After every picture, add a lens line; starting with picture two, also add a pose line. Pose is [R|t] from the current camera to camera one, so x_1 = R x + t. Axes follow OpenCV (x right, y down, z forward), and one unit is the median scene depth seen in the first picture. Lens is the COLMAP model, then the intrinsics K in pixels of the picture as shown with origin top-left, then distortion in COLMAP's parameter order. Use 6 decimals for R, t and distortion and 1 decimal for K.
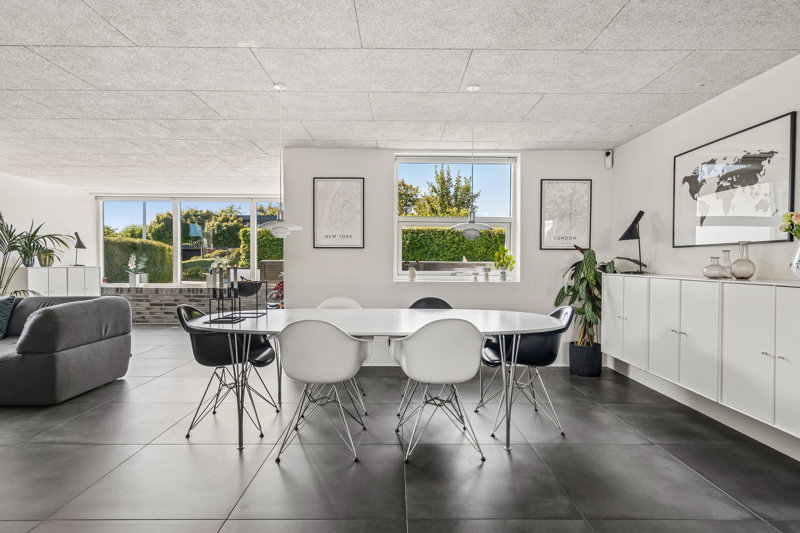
lens RADIAL K [[436.1, 0, 400.6], [0, 436.1, 272.5], [0, 0, 1]] dist [0.003378, 0.000053]
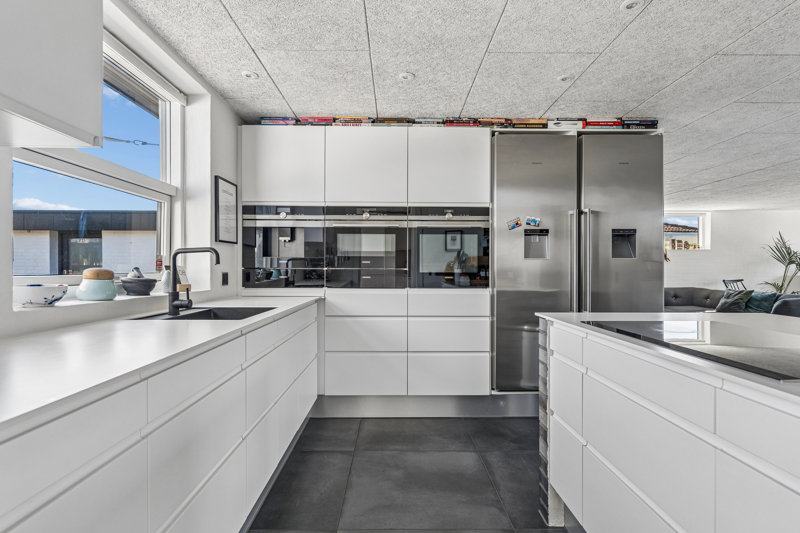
lens RADIAL K [[402.6, 0, 399.1], [0, 402.6, 269.8], [0, 0, 1]] dist [0.001764, -0.000546]
pose [[-0.004201, 0.000345, -0.999991, 0.529537], [-0.025333, 0.999679, 0.000451, 0.002021], [0.999670, 0.025335, -0.004191, -0.346205]]
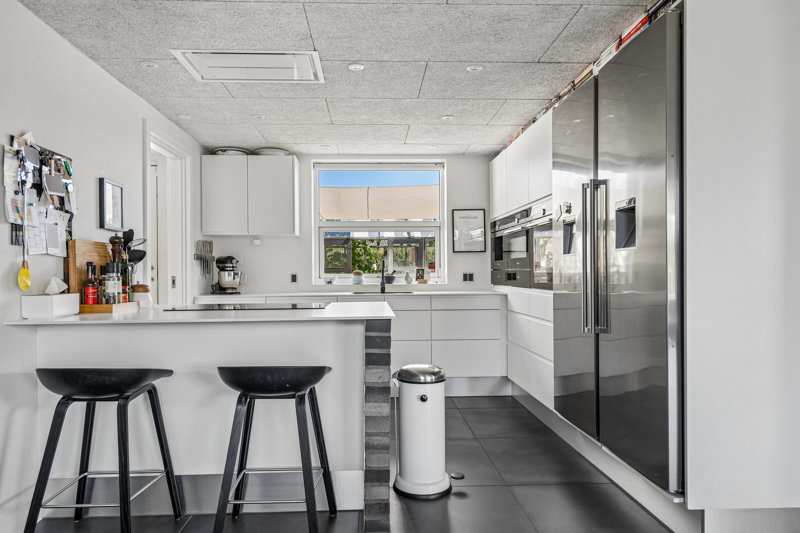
lens RADIAL K [[529.4, 0, 398.8], [0, 529.4, 272.7], [0, 0, 1]] dist [0.002065, 0.001919]
pose [[-0.999366, 0.001886, -0.035565, 0.149272], [0.001088, 0.999748, 0.022439, -0.011339], [0.035598, 0.022386, -0.999115, 0.463131]]
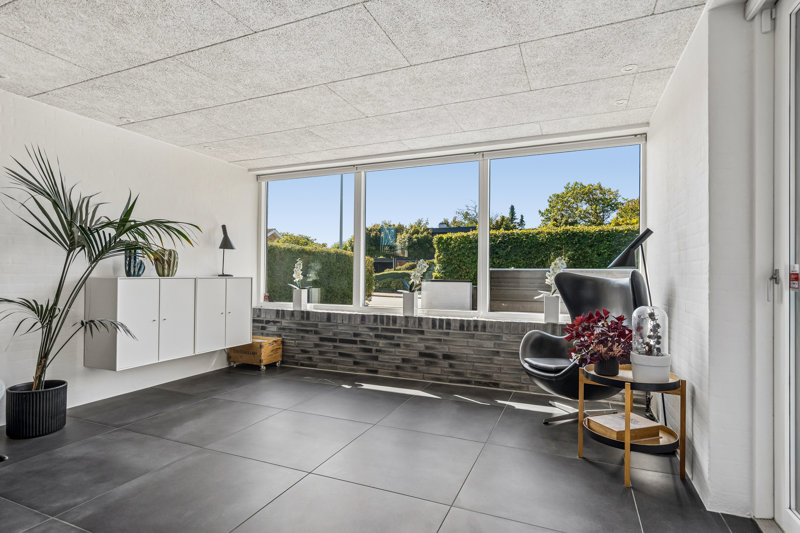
lens RADIAL K [[415.0, 0, 400.8], [0, 415.0, 268.8], [0, 0, 1]] dist [-0.000881, 0.002105]
pose [[0.917366, -0.002138, -0.398040, -0.365566], [-0.013236, 0.999269, -0.035875, -0.010634], [0.397825, 0.038179, 0.916666, 0.789304]]
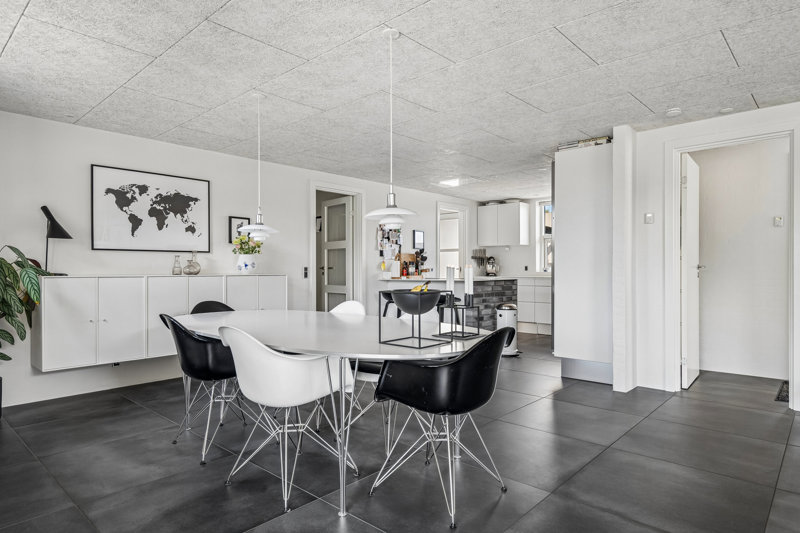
lens RADIAL K [[472.0, 0, 397.4], [0, 472.0, 264.4], [0, 0, 1]] dist [-0.002978, 0.000262]
pose [[-0.730413, 0.002832, 0.683000, -0.512541], [0.014123, 0.999840, 0.010958, -0.016346], [-0.682860, 0.017650, -0.730336, 0.966286]]
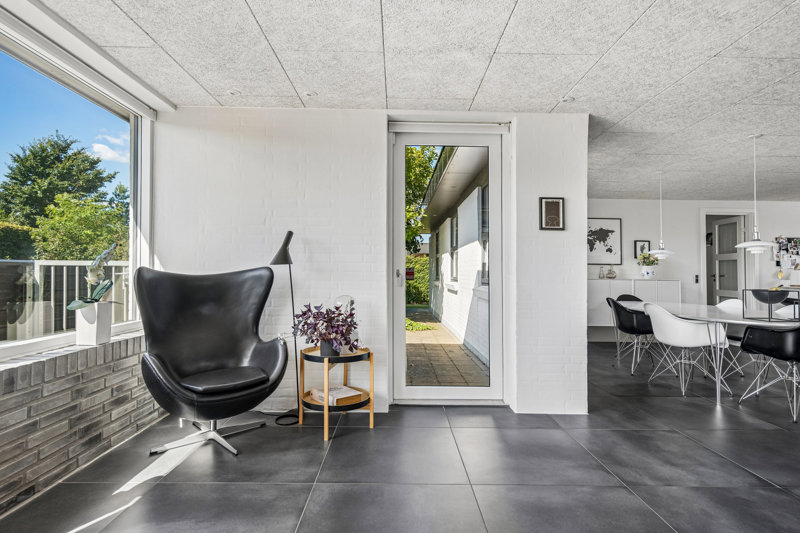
lens RADIAL K [[415.0, 0, 398.0], [0, 415.0, 262.6], [0, 0, 1]] dist [-0.000881, 0.002105]
pose [[0.000973, 0.018850, 0.999822, -0.906394], [0.011027, 0.999761, -0.018859, -0.025268], [-0.999939, 0.011043, 0.000765, 1.241707]]
